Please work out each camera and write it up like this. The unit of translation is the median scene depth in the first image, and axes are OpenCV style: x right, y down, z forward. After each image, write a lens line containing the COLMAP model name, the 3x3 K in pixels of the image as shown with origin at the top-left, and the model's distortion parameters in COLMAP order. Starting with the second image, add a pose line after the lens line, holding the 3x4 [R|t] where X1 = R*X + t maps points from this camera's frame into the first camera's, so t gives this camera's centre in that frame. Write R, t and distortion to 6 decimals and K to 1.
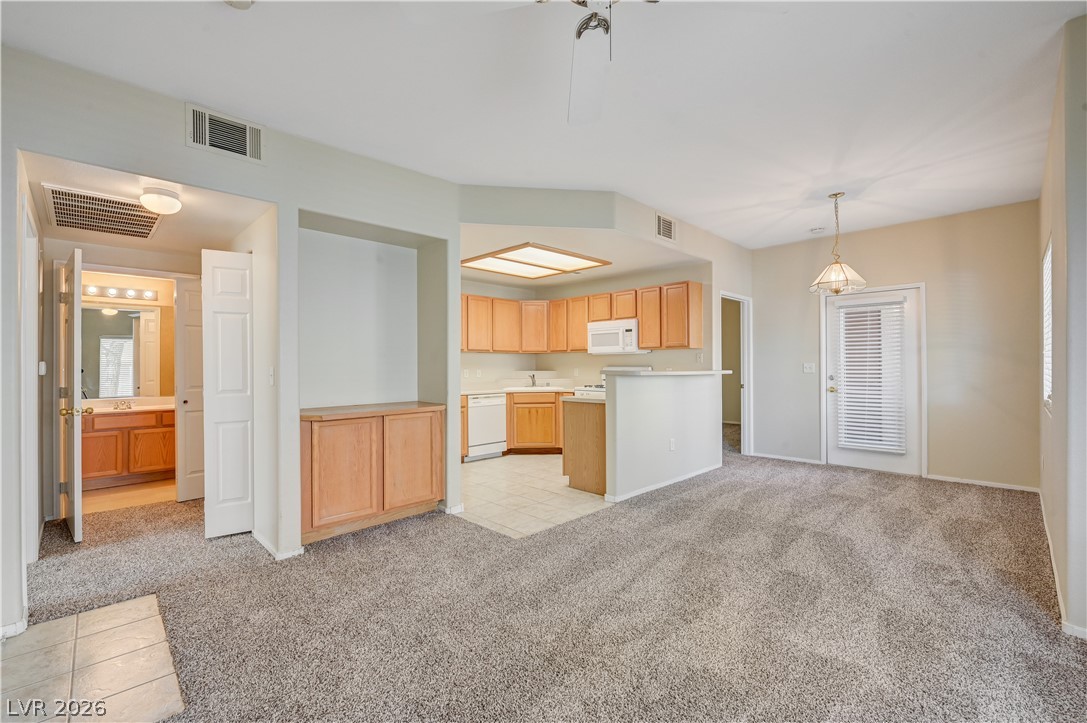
lens RADIAL K [[461.6, 0, 541.7], [0, 461.6, 363.7], [0, 0, 1]] dist [-0.016357, 0.003896]
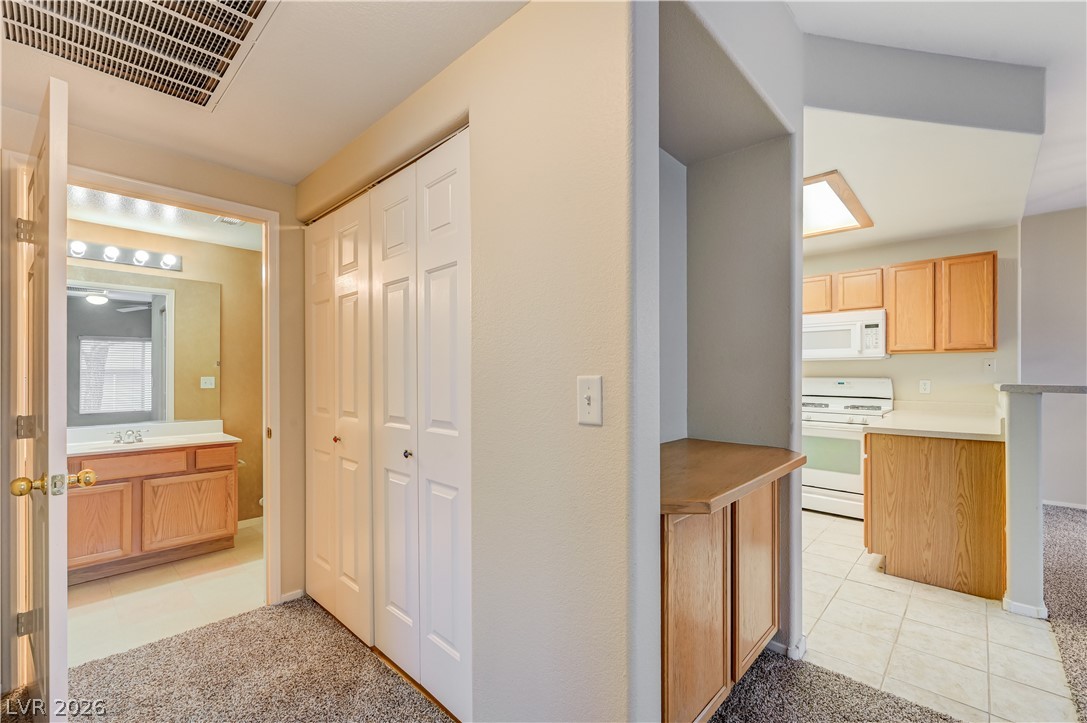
lens RADIAL K [[461.6, 0, 541.2], [0, 461.6, 375.2], [0, 0, 1]] dist [-0.016357, 0.003896]
pose [[0.999600, 0.005389, 0.027780, -0.454943], [-0.005491, 0.999978, 0.003608, 0.003438], [-0.027760, -0.003759, 0.999608, 0.442912]]
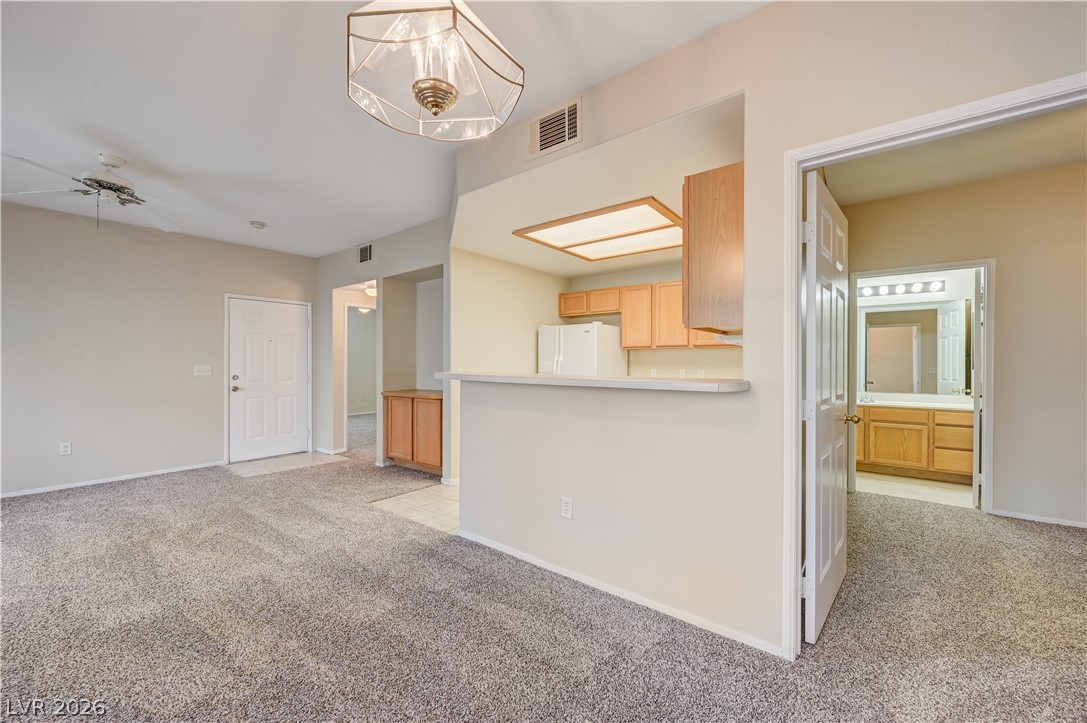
lens RADIAL K [[430.2, 0, 531.6], [0, 430.2, 361.2], [0, 0, 1]] dist [-0.003335, 0.000519]
pose [[0.127818, 0.011936, -0.991726, 0.895011], [0.003297, 0.999917, 0.012459, -0.019359], [0.991792, -0.004862, 0.127768, 0.982778]]
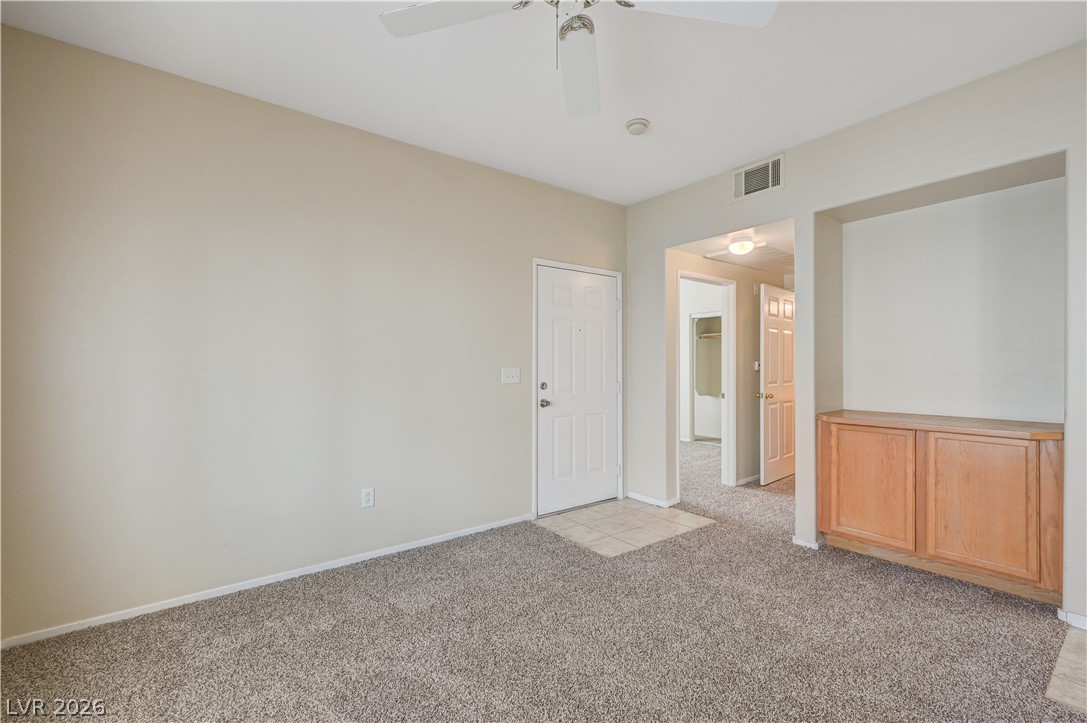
lens RADIAL K [[461.6, 0, 541.4], [0, 461.6, 365.0], [0, 0, 1]] dist [-0.016357, 0.003896]
pose [[-0.129518, 0.006791, -0.991554, 0.406916], [0.004873, 0.999969, 0.006212, -0.004364], [0.991565, -0.004028, -0.129547, 0.378679]]
